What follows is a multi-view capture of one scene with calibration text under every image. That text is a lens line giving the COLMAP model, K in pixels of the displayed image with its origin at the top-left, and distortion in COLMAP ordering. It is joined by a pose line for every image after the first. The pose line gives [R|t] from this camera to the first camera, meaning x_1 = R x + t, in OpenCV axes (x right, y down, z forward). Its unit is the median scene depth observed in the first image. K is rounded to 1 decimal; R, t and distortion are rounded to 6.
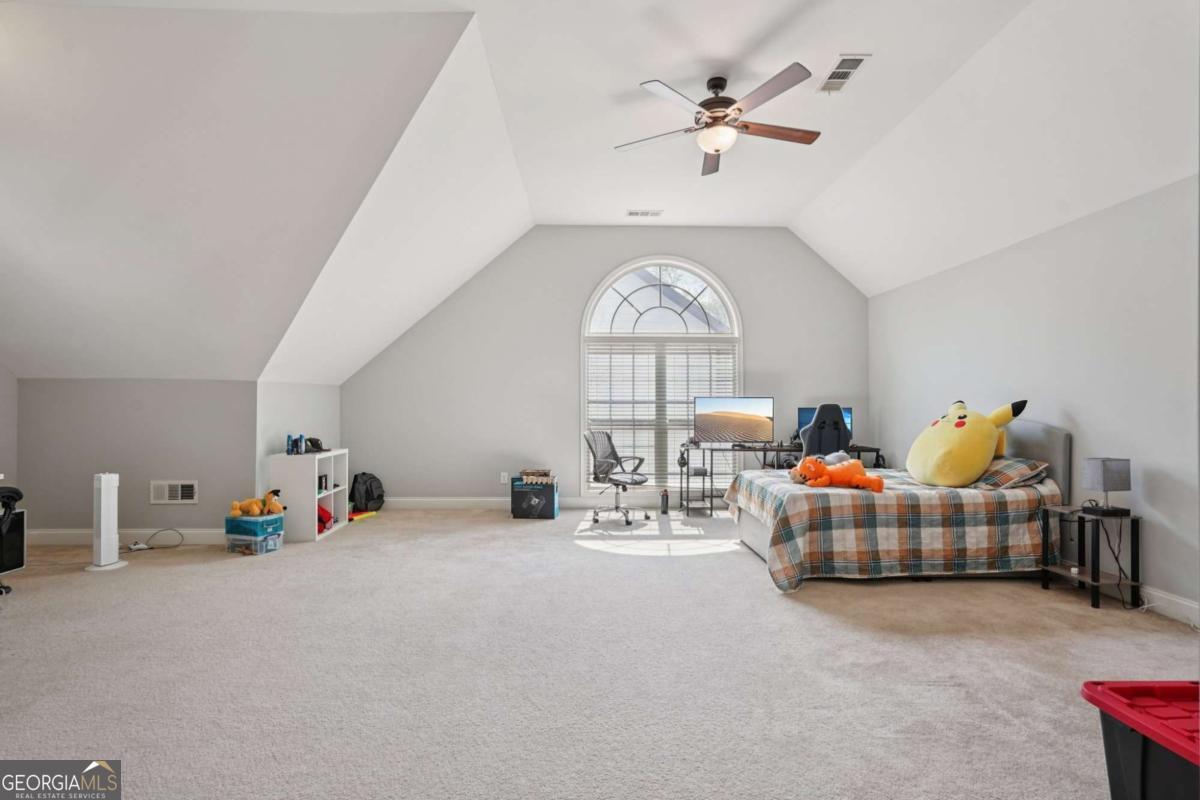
lens RADIAL K [[572.1, 0, 600.0], [0, 572.1, 400.0], [0, 0, 1]] dist [0.000456, 0.000626]
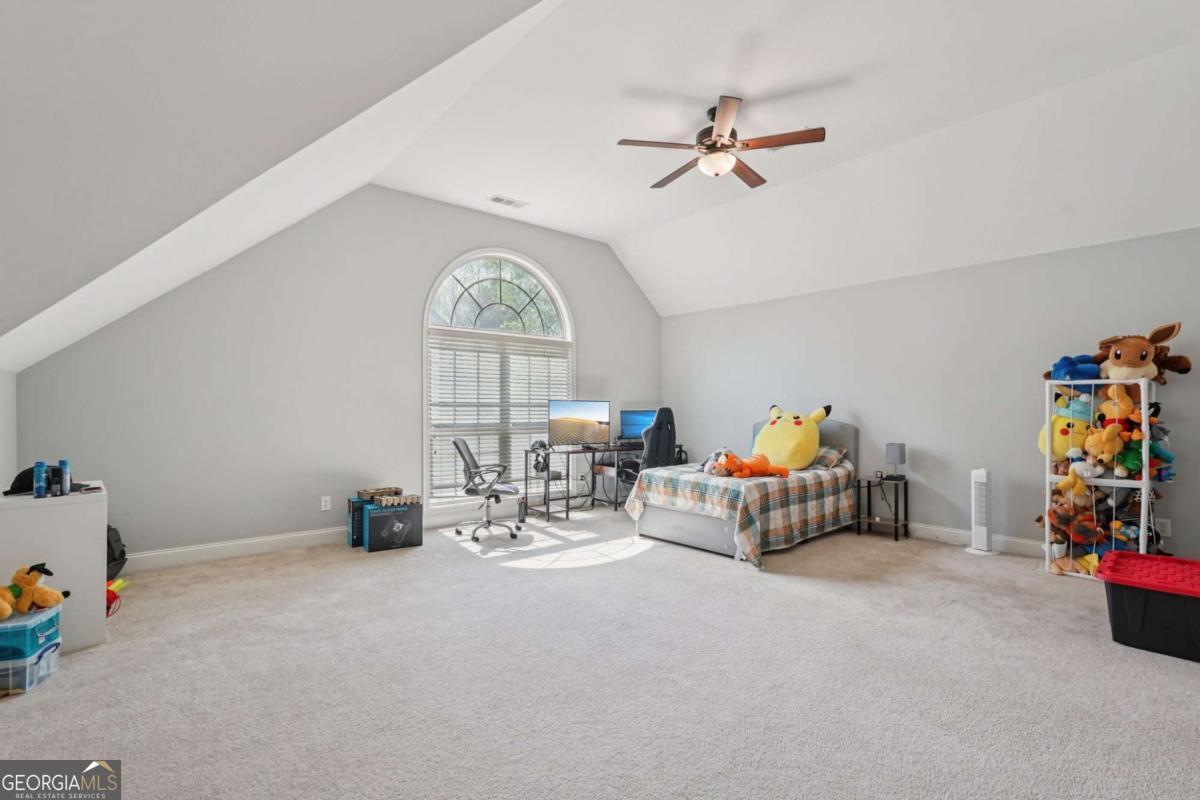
lens RADIAL K [[573.5, 0, 600.6], [0, 573.5, 402.8], [0, 0, 1]] dist [-0.000784, 0.000165]
pose [[0.765312, 0.005736, 0.643634, -0.544200], [-0.006453, 0.999978, -0.001239, 0.000264], [-0.643627, -0.003205, 0.765332, 0.252741]]
